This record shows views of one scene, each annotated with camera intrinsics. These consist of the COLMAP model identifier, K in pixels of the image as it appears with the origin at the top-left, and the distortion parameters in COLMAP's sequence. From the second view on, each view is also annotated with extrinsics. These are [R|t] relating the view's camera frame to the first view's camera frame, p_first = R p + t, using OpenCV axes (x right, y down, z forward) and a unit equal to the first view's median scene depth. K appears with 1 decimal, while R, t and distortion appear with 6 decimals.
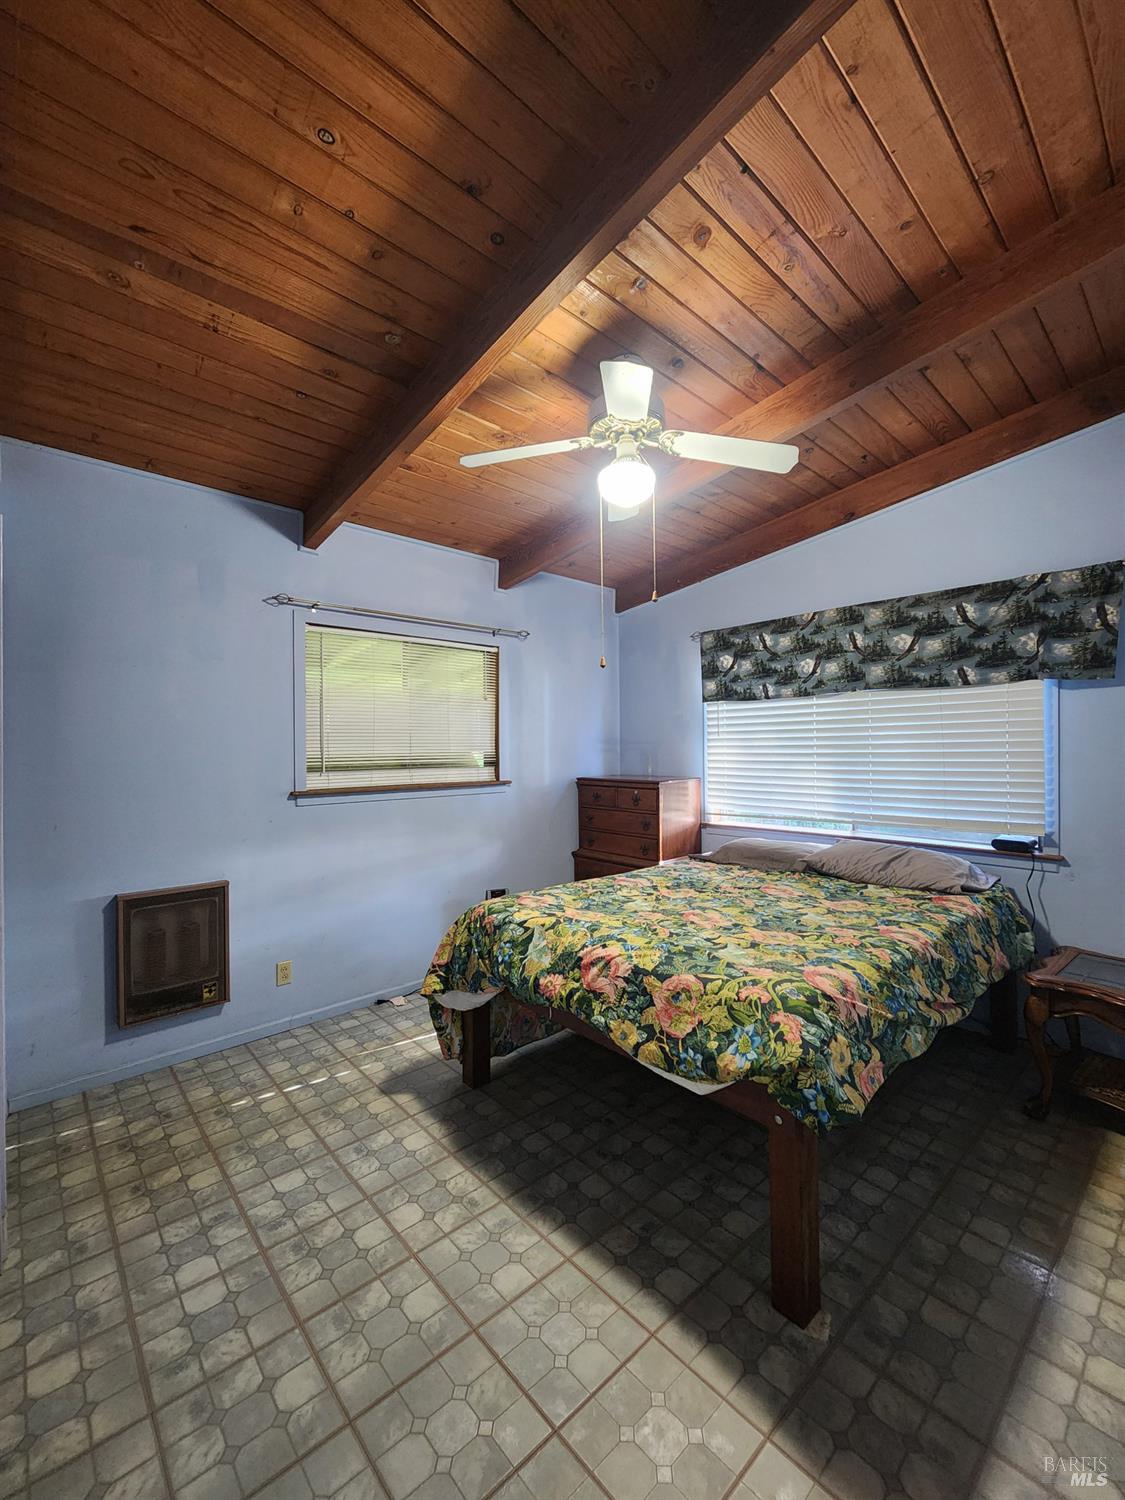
lens RADIAL K [[614.2, 0, 564.4], [0, 614.2, 747.4], [0, 0, 1]] dist [0.007925, -0.004592]
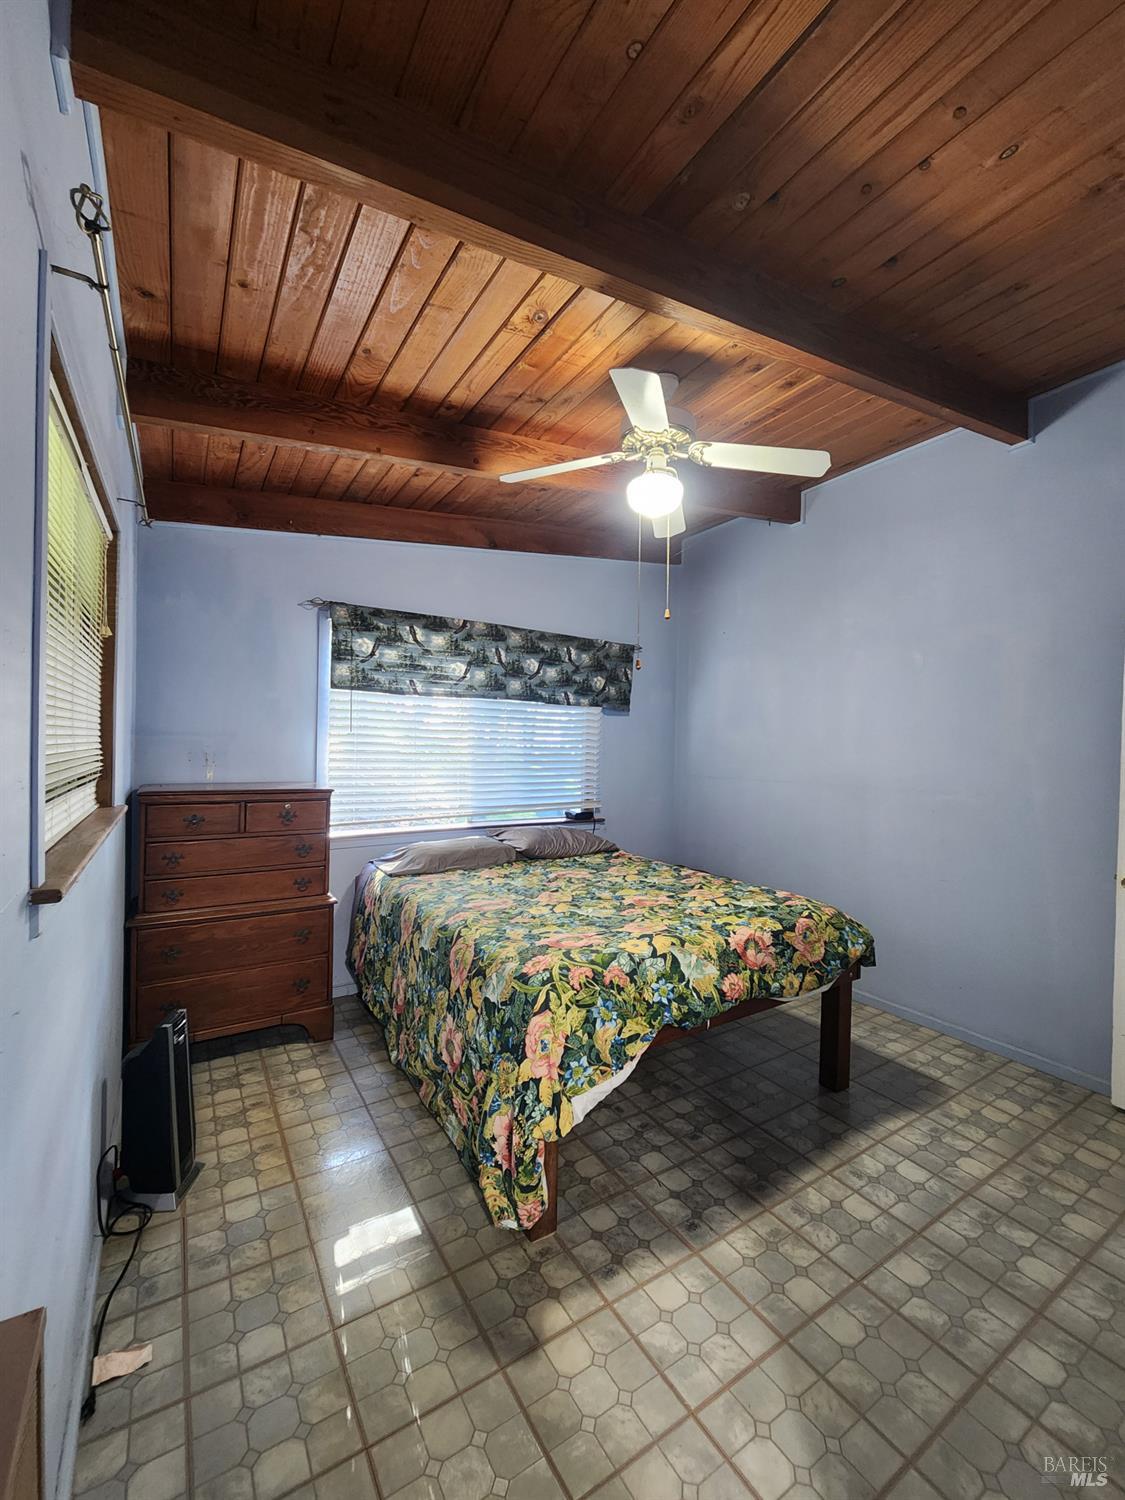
lens RADIAL K [[614.2, 0, 591.9], [0, 614.2, 749.5], [0, 0, 1]] dist [0.007925, -0.004592]
pose [[0.143401, 0.004551, 0.989654, -0.782555], [-0.024297, 0.999704, -0.001076, -0.000310], [-0.989366, -0.023891, 0.143470, 0.800646]]
